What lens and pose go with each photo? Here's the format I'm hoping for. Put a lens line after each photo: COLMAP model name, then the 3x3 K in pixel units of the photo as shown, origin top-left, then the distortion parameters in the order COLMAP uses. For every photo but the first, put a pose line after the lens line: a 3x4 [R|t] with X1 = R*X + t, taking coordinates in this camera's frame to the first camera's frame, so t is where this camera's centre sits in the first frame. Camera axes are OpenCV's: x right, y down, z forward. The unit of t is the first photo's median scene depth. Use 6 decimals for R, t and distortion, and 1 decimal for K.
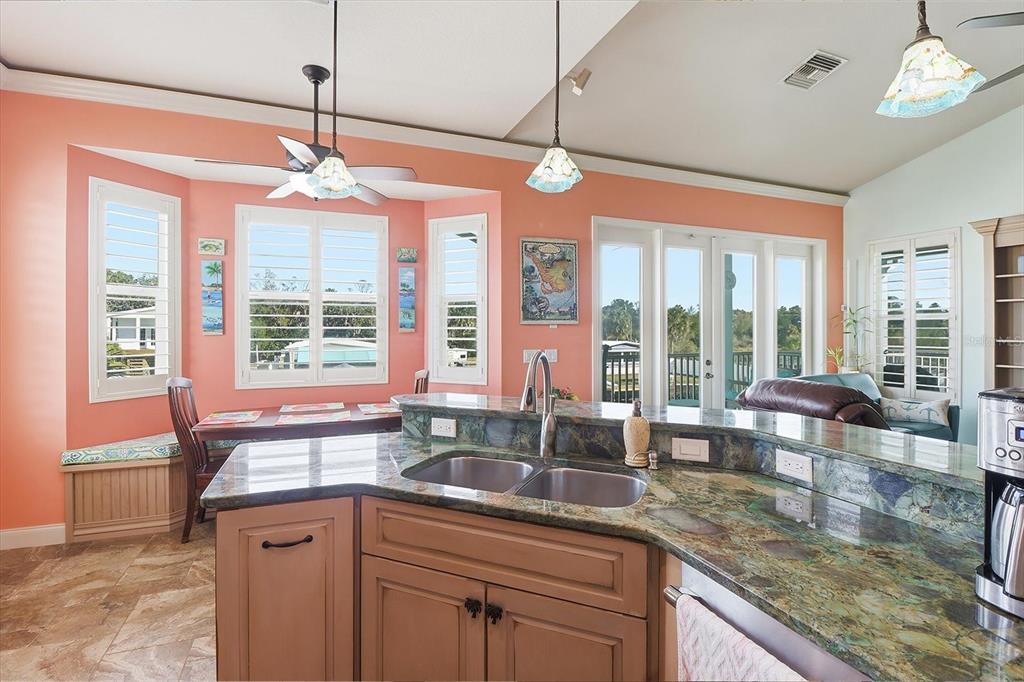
lens RADIAL K [[485.1, 0, 512.4], [0, 485.1, 324.9], [0, 0, 1]] dist [-0.009338, -0.006577]
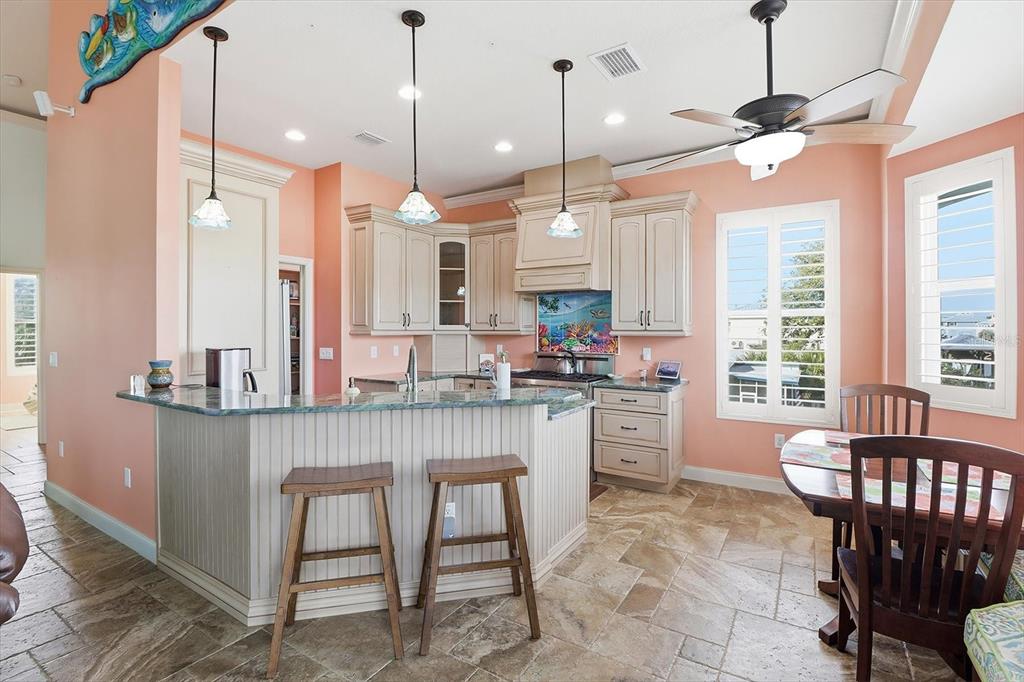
lens RADIAL K [[485.1, 0, 505.5], [0, 485.1, 332.8], [0, 0, 1]] dist [-0.009338, -0.006577]
pose [[-0.812217, 0.003173, -0.583347, 0.283482], [0.002428, 0.999995, 0.002058, 0.009400], [0.583351, 0.000255, -0.812220, 0.965511]]
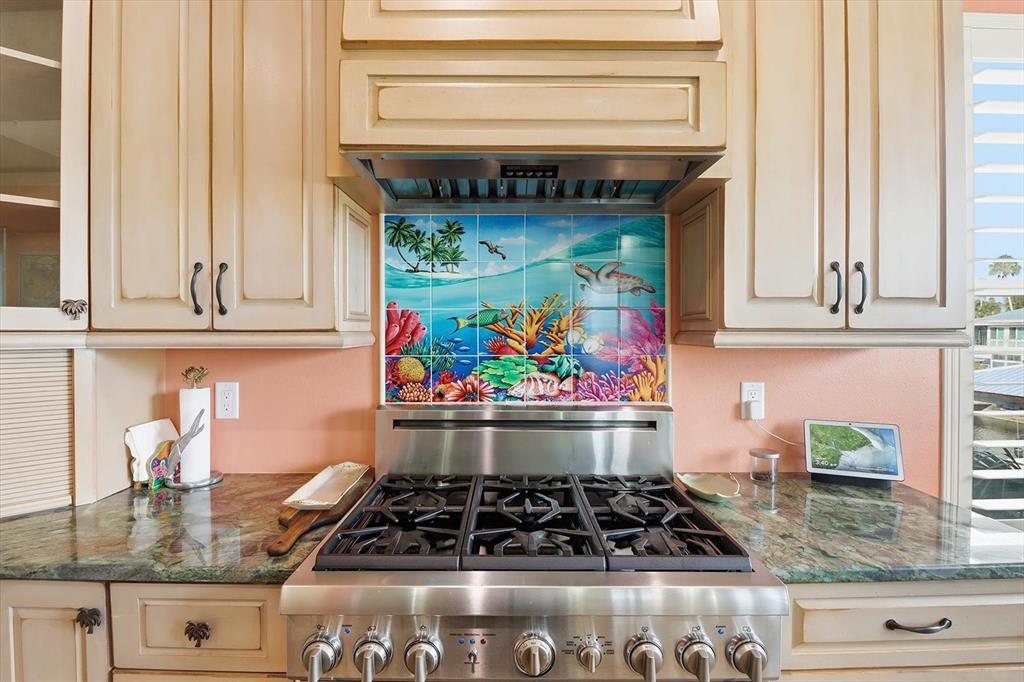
lens RADIAL K [[485.1, 0, 506.7], [0, 485.1, 335.9], [0, 0, 1]] dist [-0.009338, -0.006577]
pose [[-0.362136, 0.017763, -0.931956, -0.186360], [0.002990, 0.999835, 0.017895, 0.003937], [0.932120, 0.003694, -0.362130, 0.246481]]
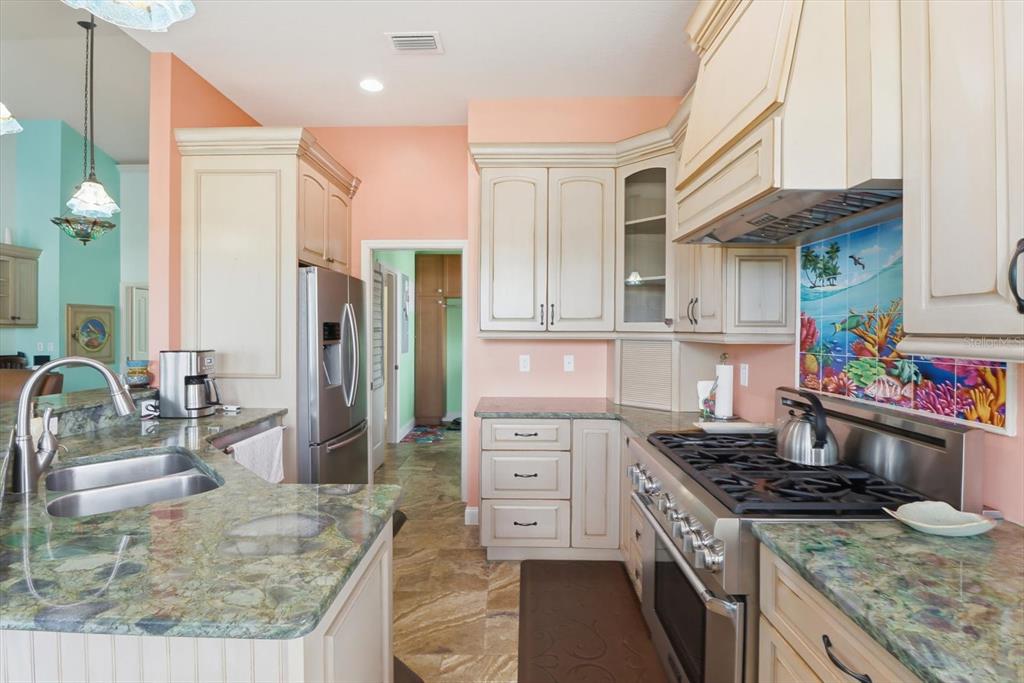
lens RADIAL K [[485.1, 0, 512.4], [0, 485.1, 330.7], [0, 0, 1]] dist [-0.009338, -0.006577]
pose [[-0.927206, -0.003447, 0.374536, -0.400887], [-0.004596, 0.999987, -0.002175, 0.005774], [-0.374524, -0.003738, -0.927210, 0.578276]]
